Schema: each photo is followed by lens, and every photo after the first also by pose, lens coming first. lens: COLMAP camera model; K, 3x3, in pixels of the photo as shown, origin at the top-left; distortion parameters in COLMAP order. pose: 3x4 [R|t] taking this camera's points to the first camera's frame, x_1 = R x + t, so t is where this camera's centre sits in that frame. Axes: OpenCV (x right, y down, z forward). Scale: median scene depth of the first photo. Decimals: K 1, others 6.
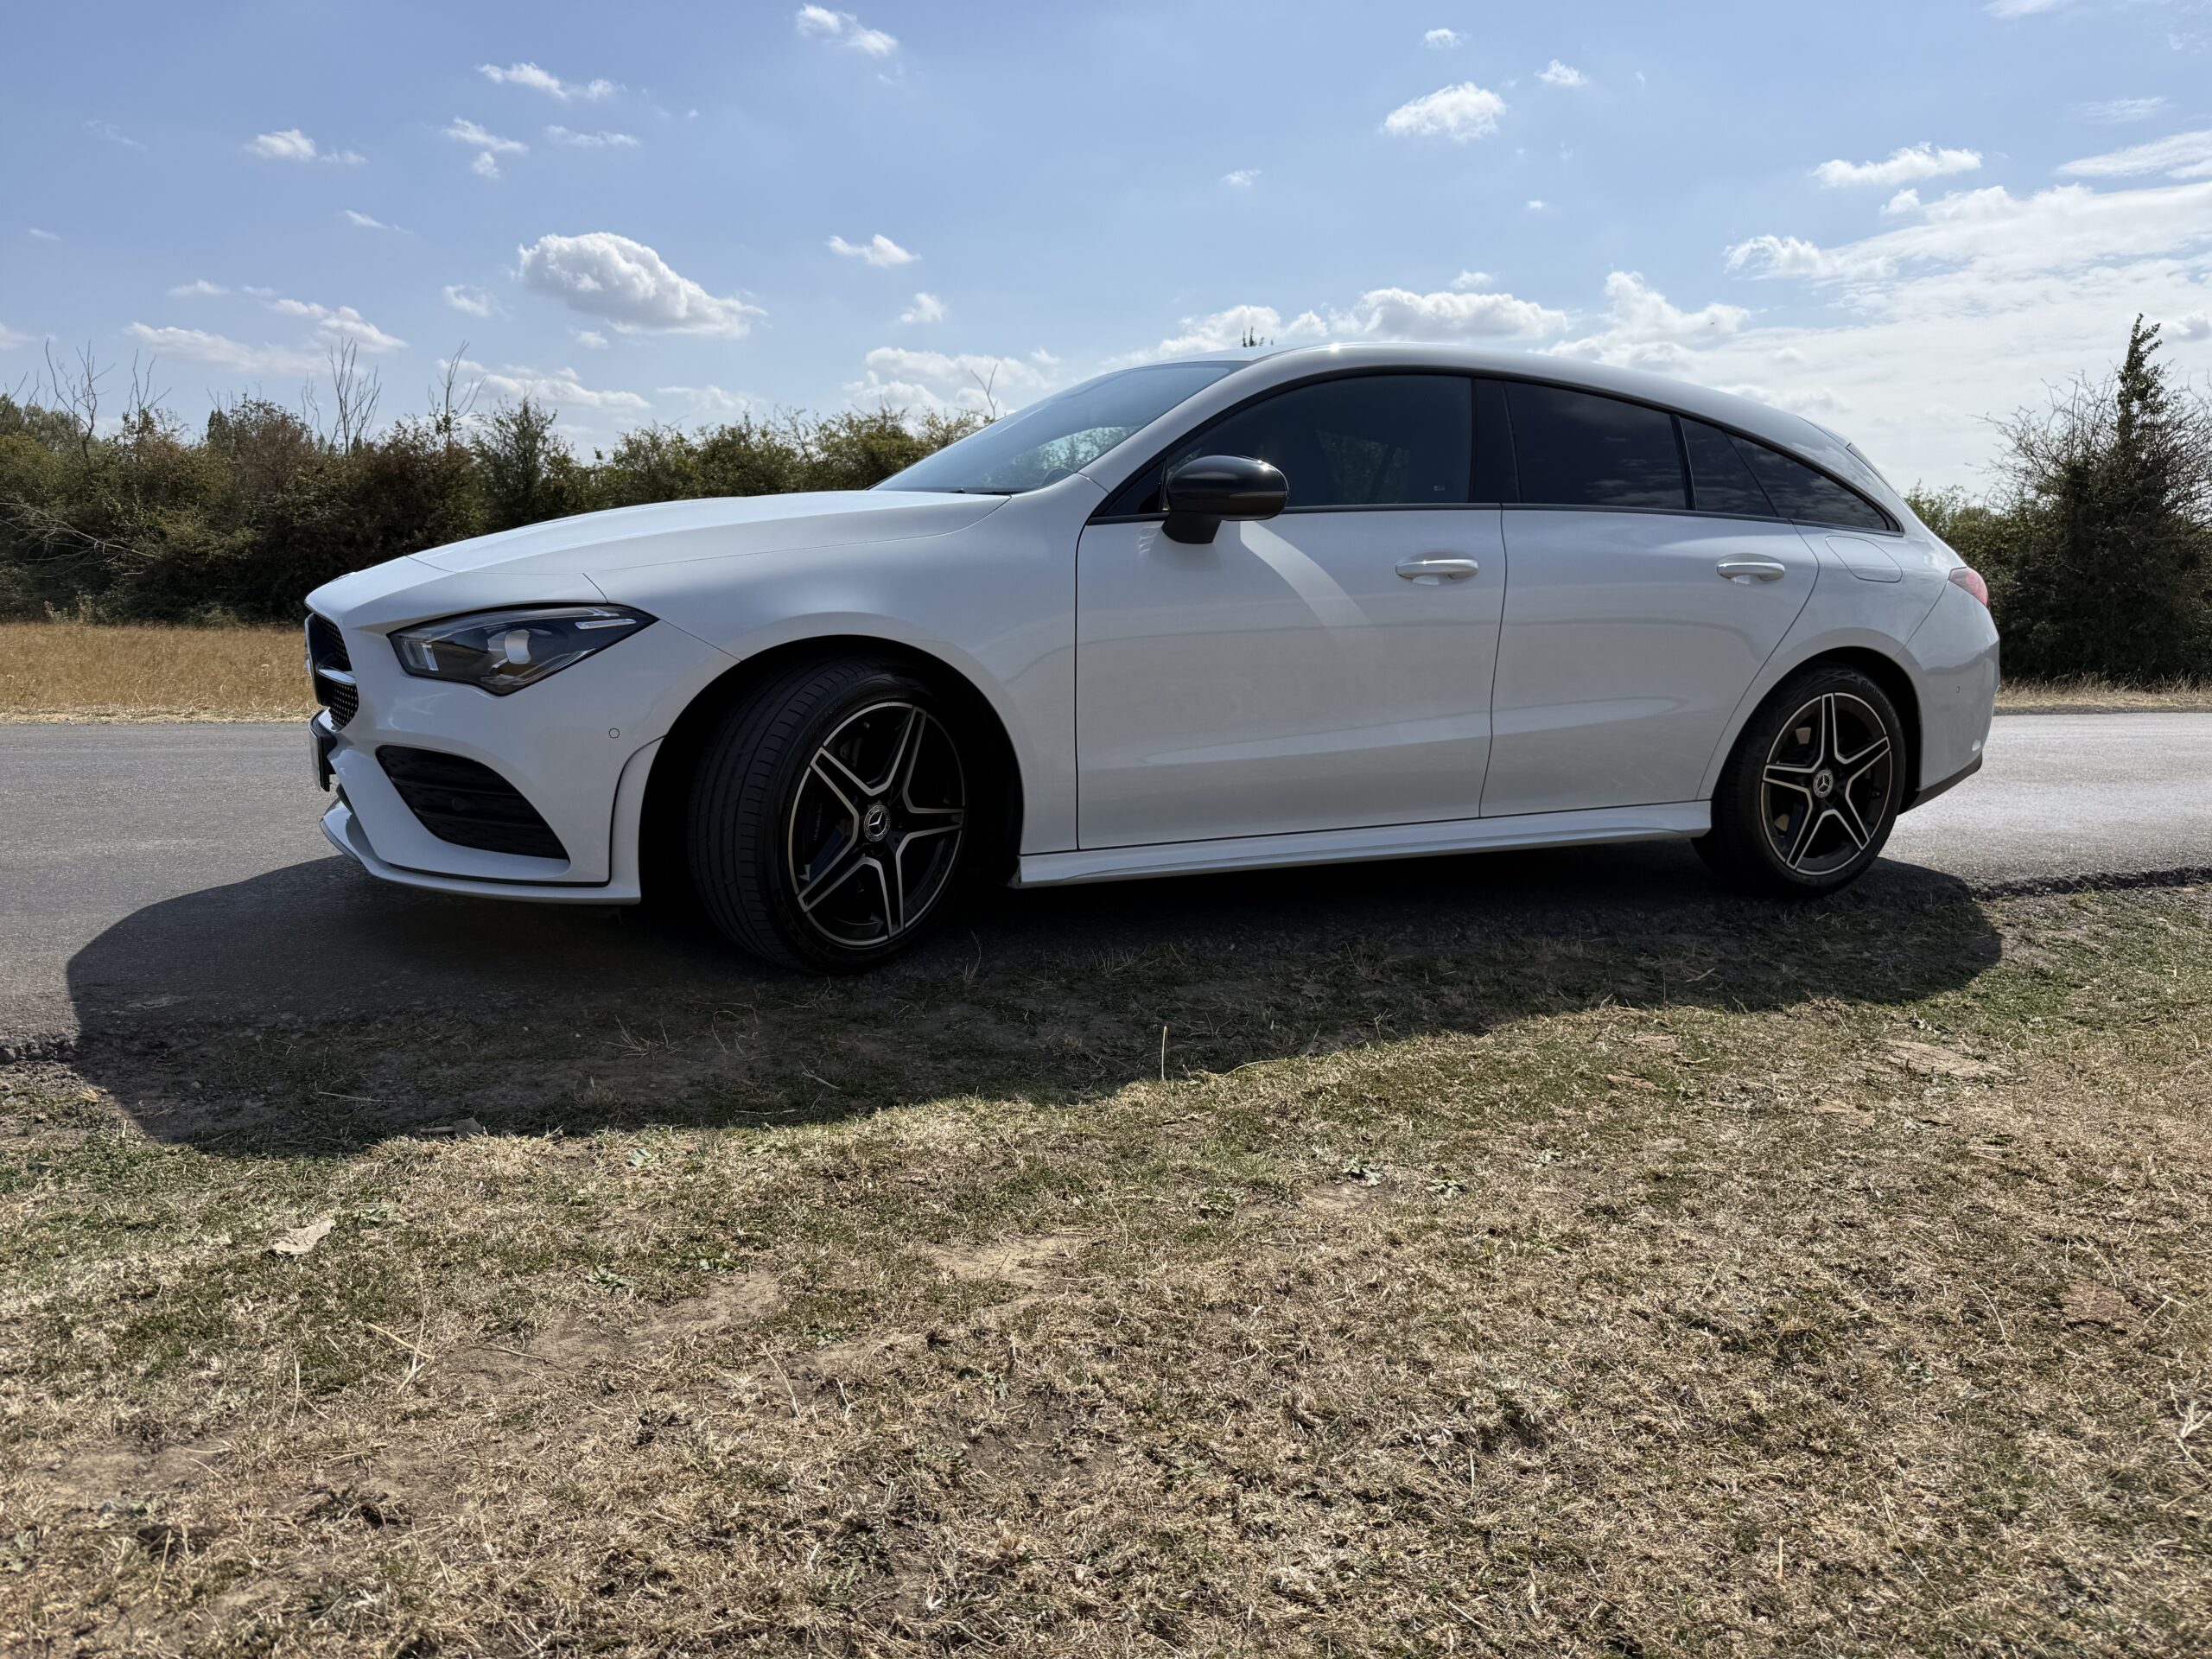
lens RADIAL K [[1574.3, 0, 1143.1], [0, 1574.3, 829.5], [0, 0, 1]] dist [0.025537, -0.036765]
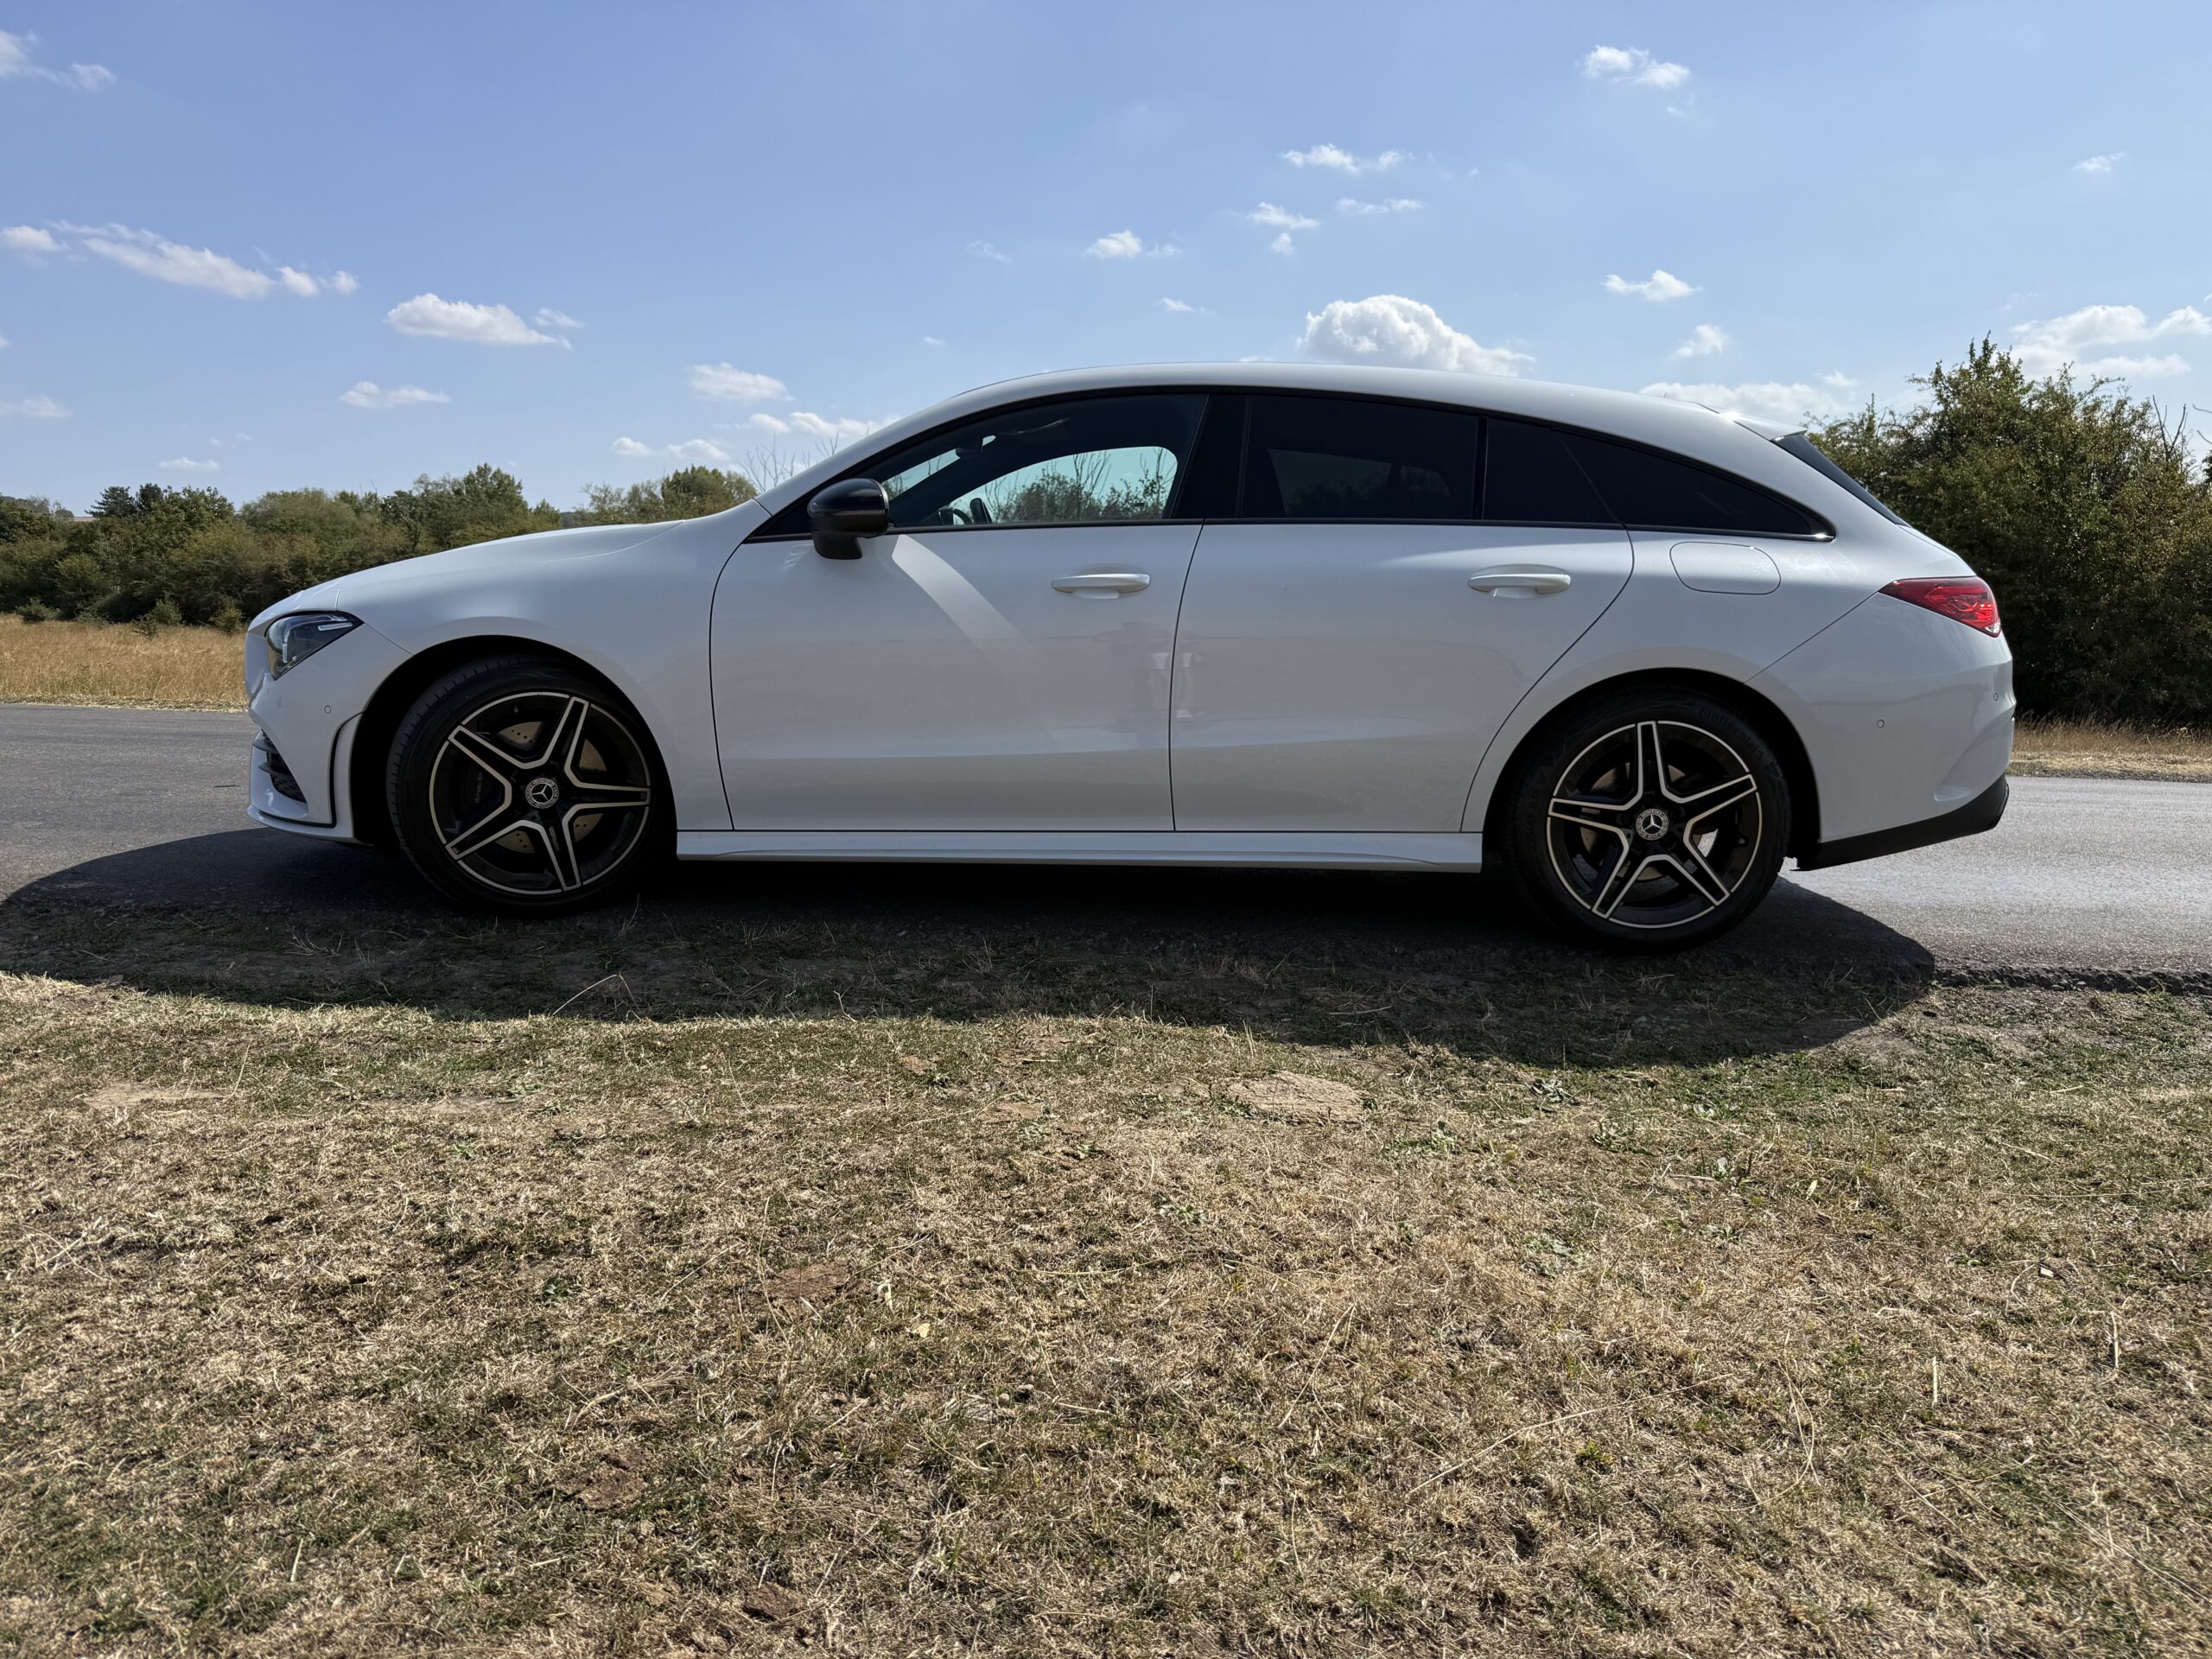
lens RADIAL K [[1585.4, 0, 1140.9], [0, 1585.4, 830.6], [0, 0, 1]] dist [0.014739, -0.028168]
pose [[0.889195, 0.057023, -0.453961, 0.572148], [-0.069628, 0.997511, -0.011084, 0.004105], [0.452199, 0.041464, 0.890953, 0.083053]]
